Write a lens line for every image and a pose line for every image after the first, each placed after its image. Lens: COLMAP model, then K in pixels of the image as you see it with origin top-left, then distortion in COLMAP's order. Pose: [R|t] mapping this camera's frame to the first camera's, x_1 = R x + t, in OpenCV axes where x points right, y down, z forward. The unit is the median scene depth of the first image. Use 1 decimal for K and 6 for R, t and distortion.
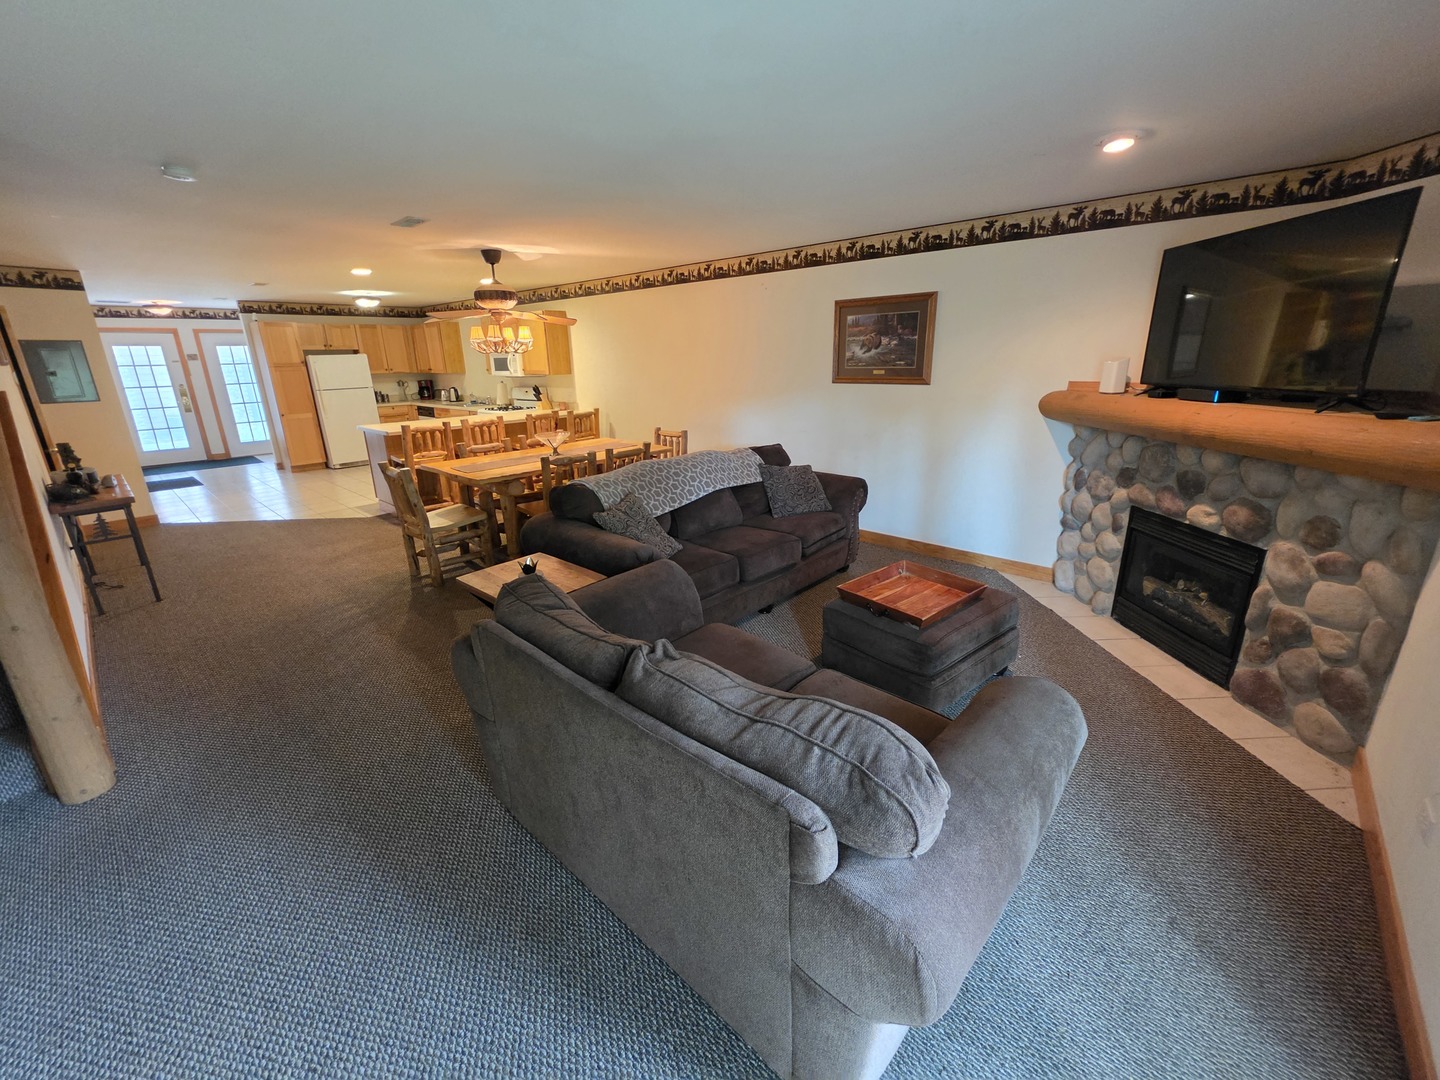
lens RADIAL K [[566.6, 0, 743.7], [0, 566.6, 532.5], [0, 0, 1]] dist [-0.014290, -0.000004]
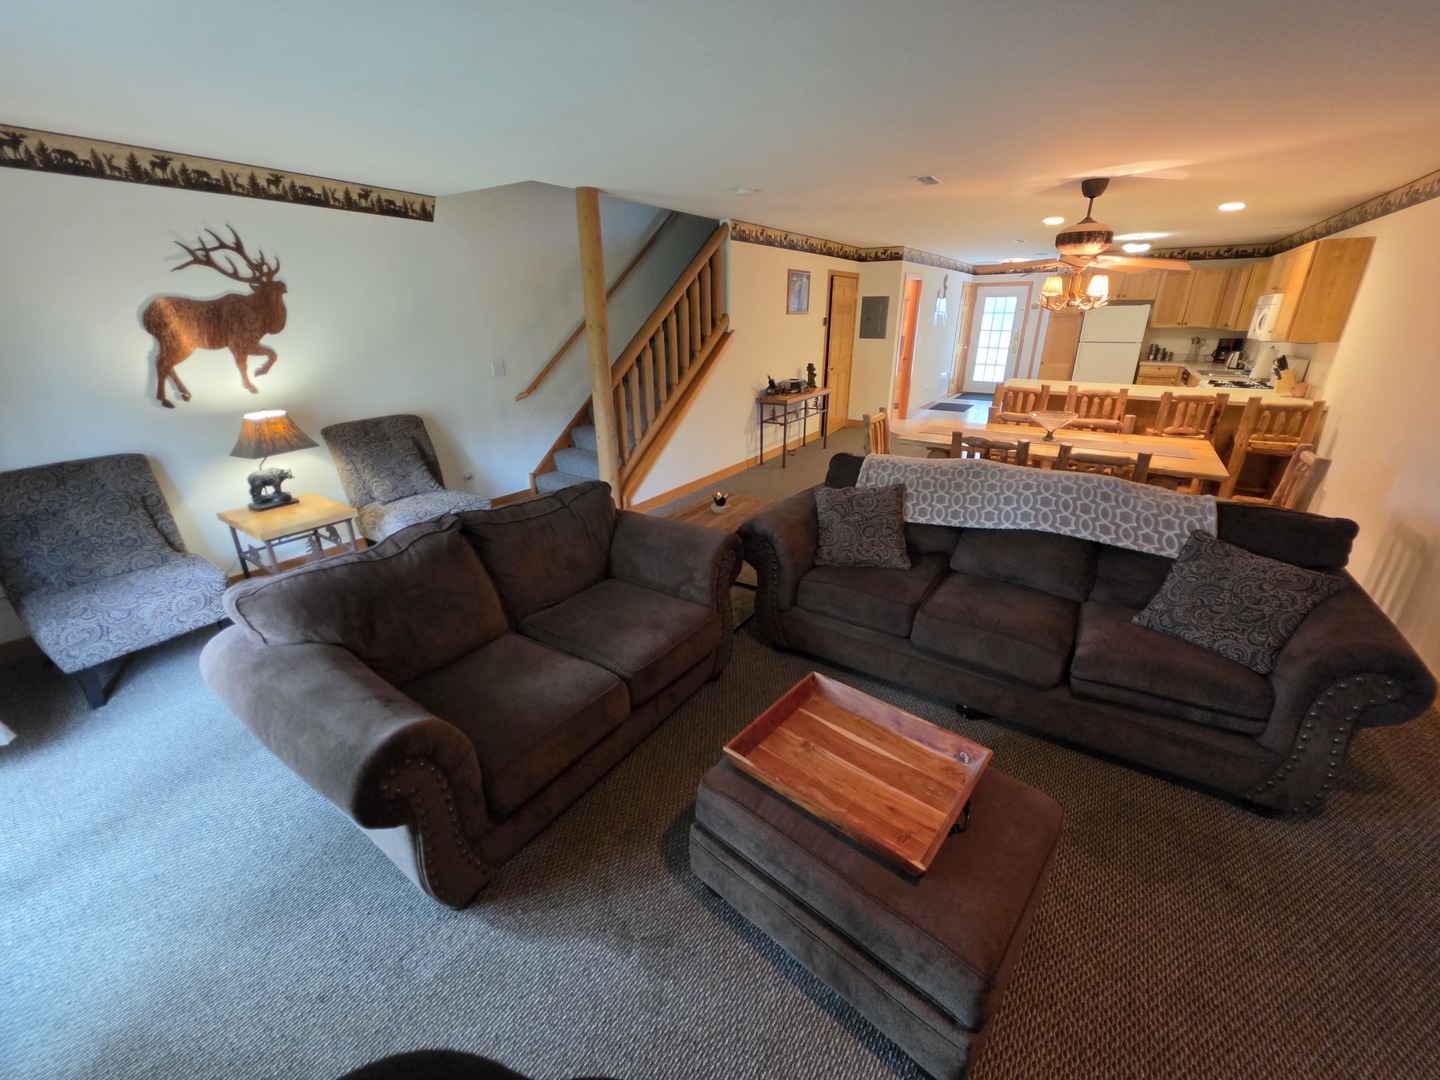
lens RADIAL K [[580.8, 0, 718.0], [0, 580.8, 536.1], [0, 0, 1]] dist [-0.000525, -0.000203]
pose [[0.128097, 0.363740, -0.922651, 0.523415], [-0.285957, 0.904351, 0.316824, -0.173361], [0.949642, 0.223255, 0.219858, 0.490439]]
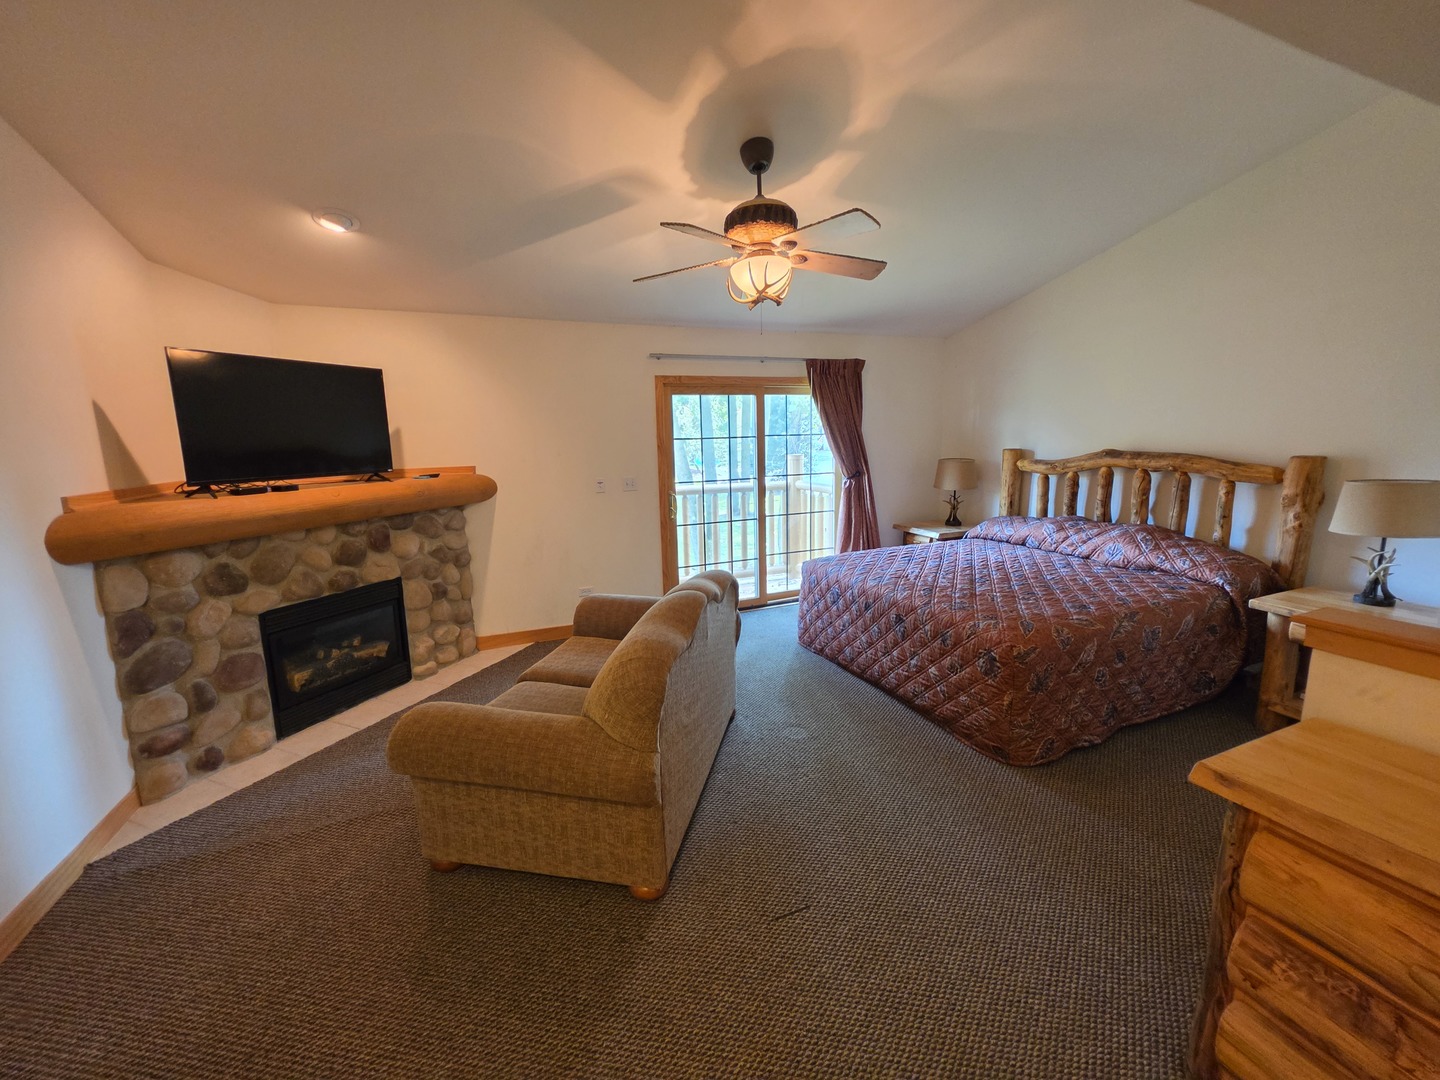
lens RADIAL K [[585.7, 0, 720.2], [0, 585.7, 531.8], [0, 0, 1]] dist [-0.001576, 0.000055]
pose [[-0.899914, -0.043092, 0.433932, -0.305527], [0.154705, 0.898826, 0.410095, -0.365770], [-0.407702, 0.436182, -0.802200, 1.176299]]
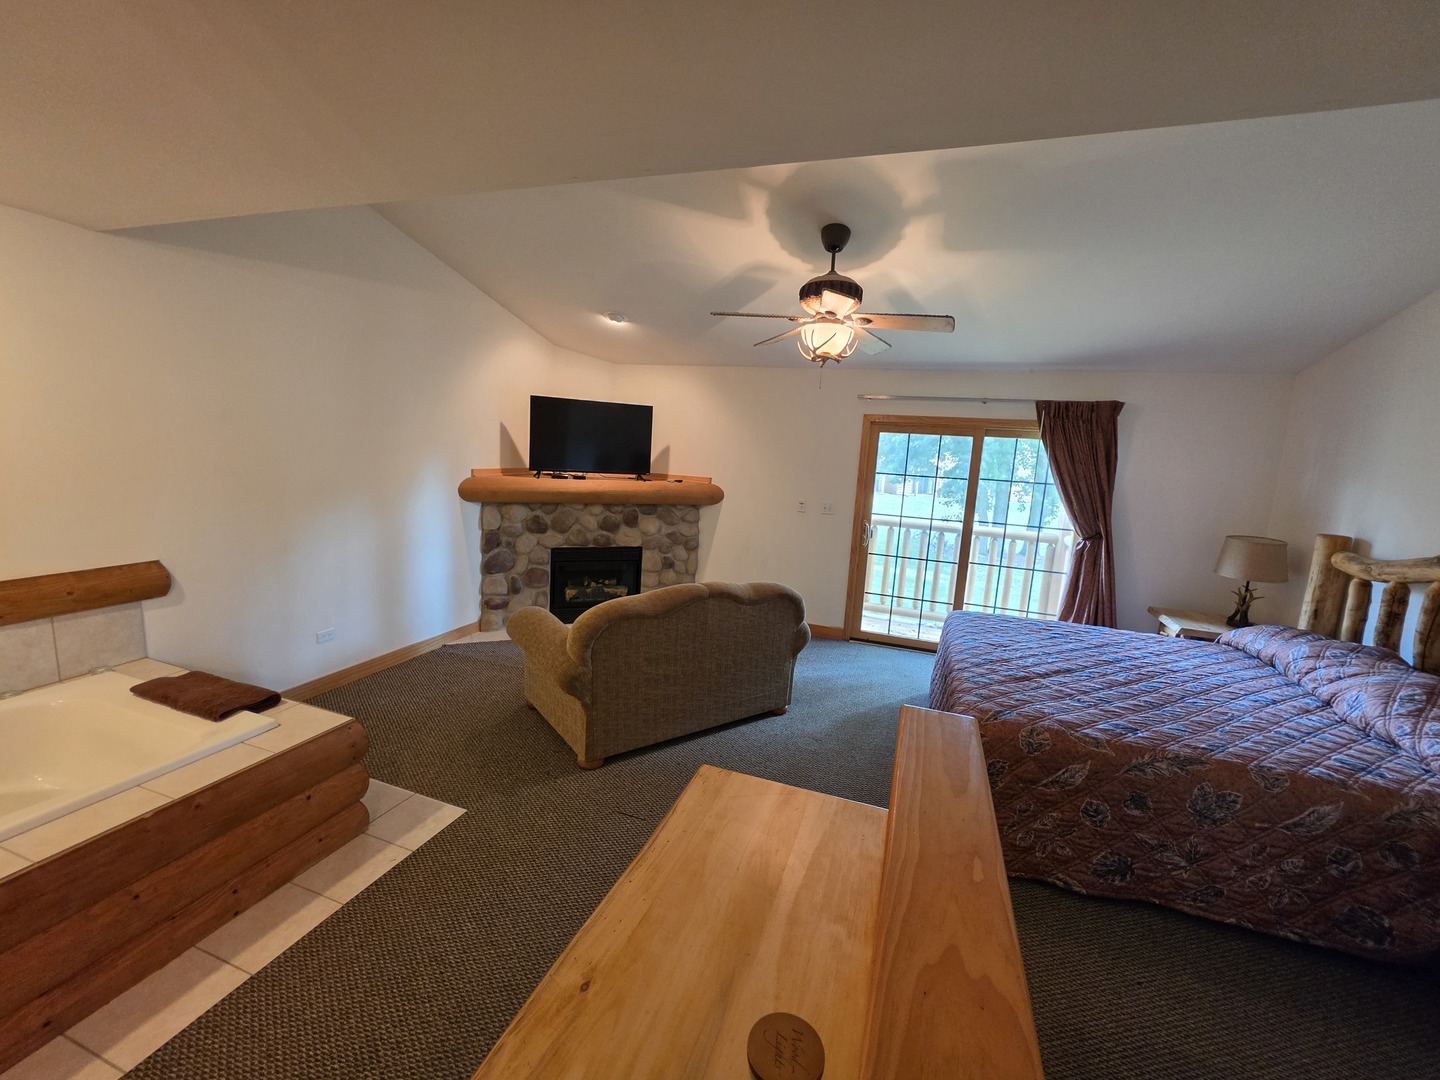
lens RADIAL K [[588.1, 0, 722.1], [0, 588.1, 533.5], [0, 0, 1]] dist [-0.001367, 0.000084]
pose [[-0.373525, -0.149762, 0.915451, -0.788825], [0.212122, 0.946942, 0.241465, -0.315315], [-0.903041, 0.284380, -0.321939, 0.919098]]
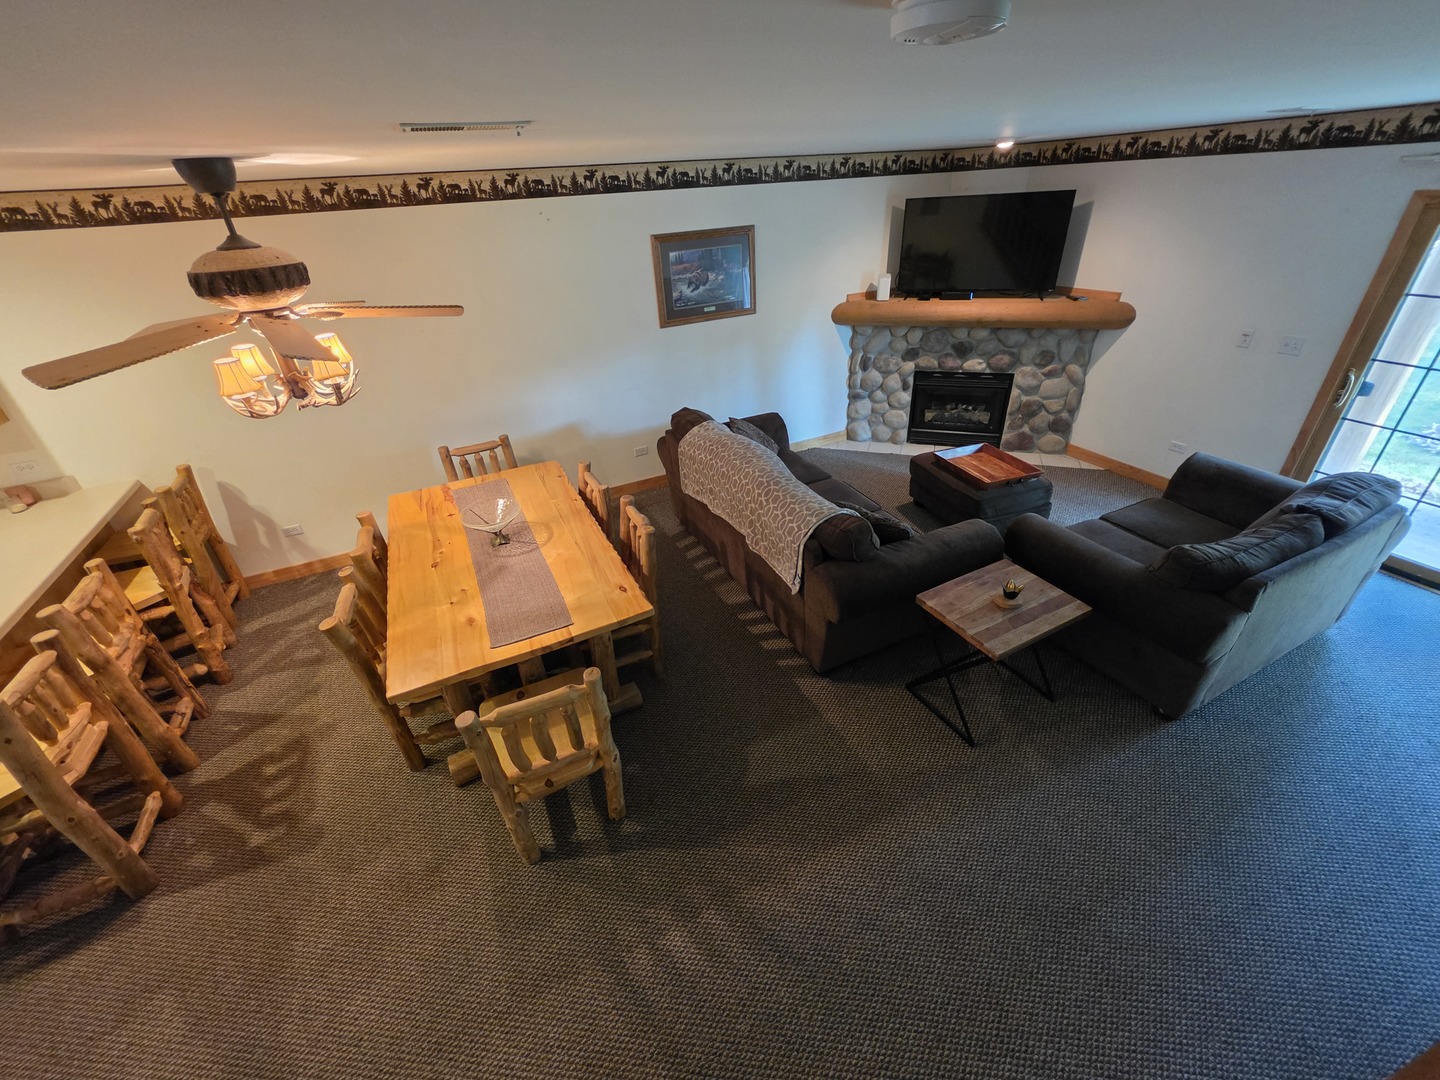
lens RADIAL K [[584.7, 0, 714.5], [0, 584.7, 536.4], [0, 0, 1]] dist [-0.001985, -0.000062]
pose [[0.399108, -0.481009, 0.780604, -0.894409], [0.315351, 0.871421, 0.375738, -0.373198], [-0.860969, 0.096204, 0.499478, 0.598811]]
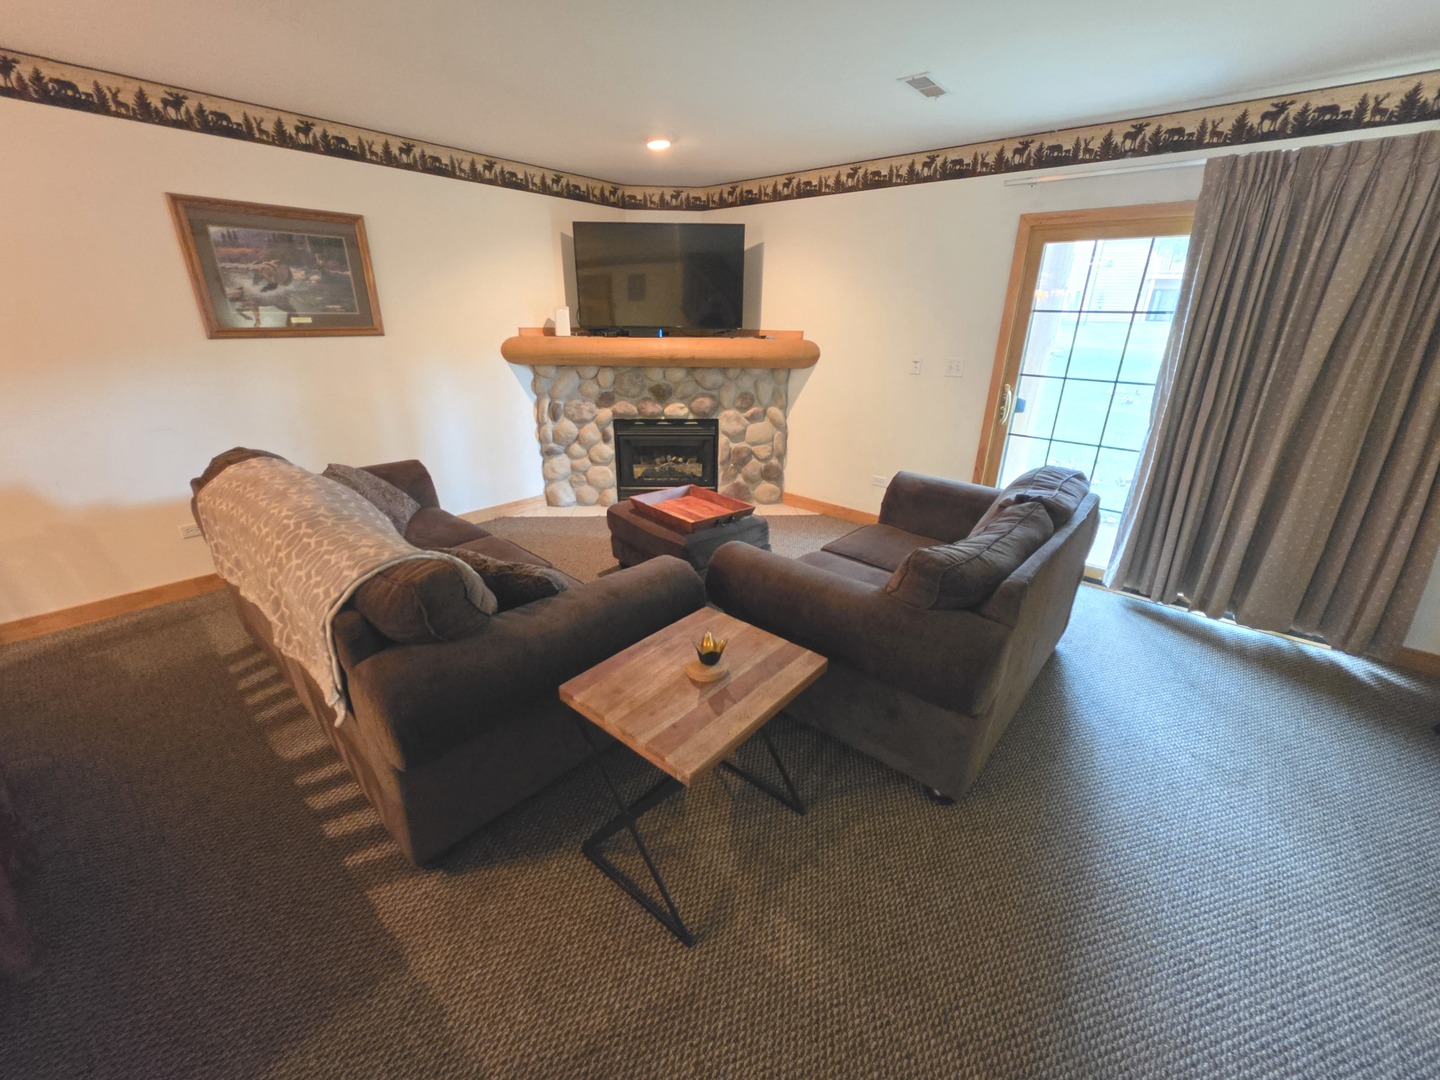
lens RADIAL K [[576.4, 0, 715.1], [0, 576.4, 538.8], [0, 0, 1]] dist [-0.002161, -0.000327]
pose [[0.011460, -0.355187, 0.934725, -0.609202], [0.275313, 0.899777, 0.338532, -0.162801], [-0.961286, 0.253462, 0.108099, 0.580337]]
